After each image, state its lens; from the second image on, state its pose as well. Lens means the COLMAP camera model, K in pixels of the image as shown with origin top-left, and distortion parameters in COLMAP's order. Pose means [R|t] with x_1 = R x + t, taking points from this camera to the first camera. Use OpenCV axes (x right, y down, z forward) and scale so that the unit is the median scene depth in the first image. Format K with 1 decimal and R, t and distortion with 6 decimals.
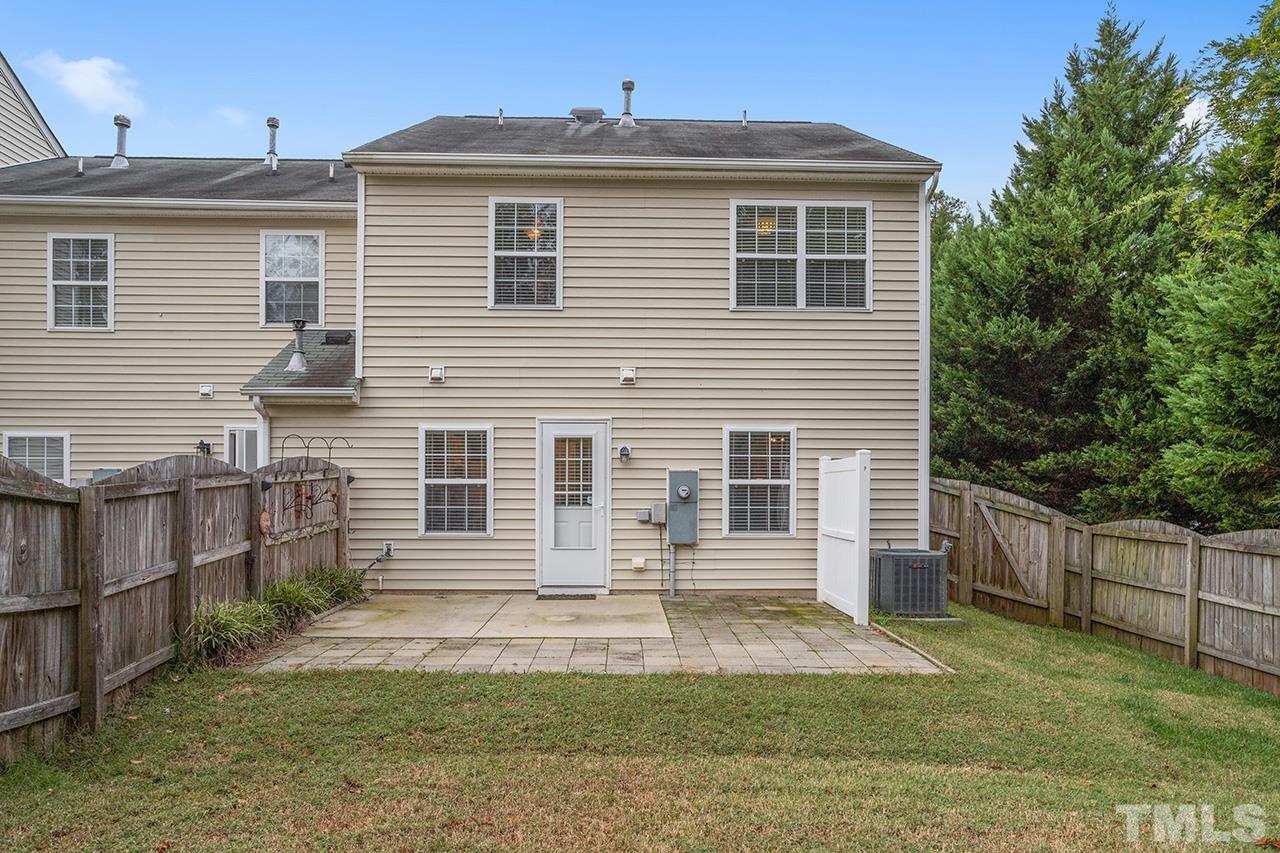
lens RADIAL K [[893.9, 0, 639.5], [0, 893.9, 438.4], [0, 0, 1]] dist [-0.045967, 0.068391]
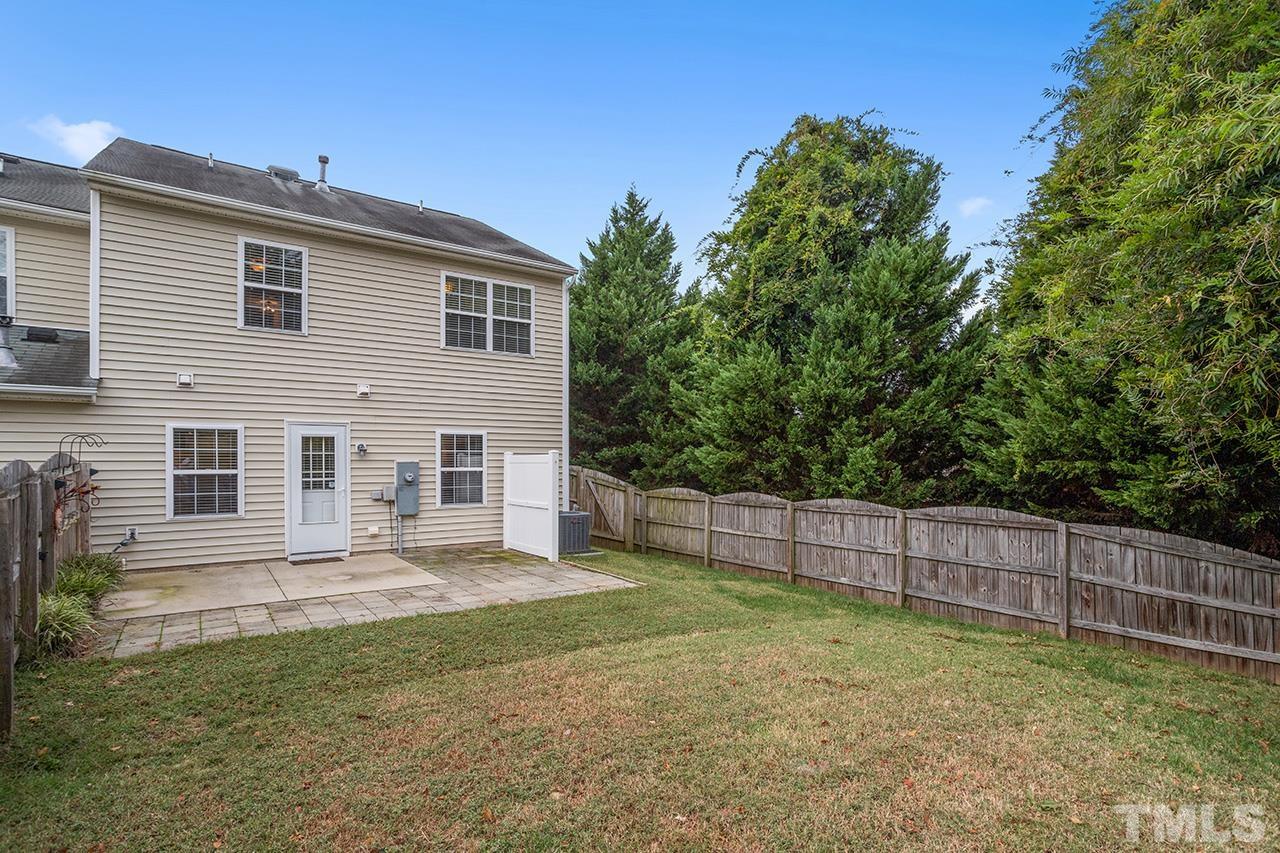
lens RADIAL K [[630.8, 0, 639.2], [0, 630.8, 419.6], [0, 0, 1]] dist [-0.055597, 0.036384]
pose [[0.824457, 0.028586, 0.565203, -0.202144], [-0.022646, 0.999590, -0.017522, -0.020082], [-0.565472, 0.001646, 0.824766, -0.002794]]
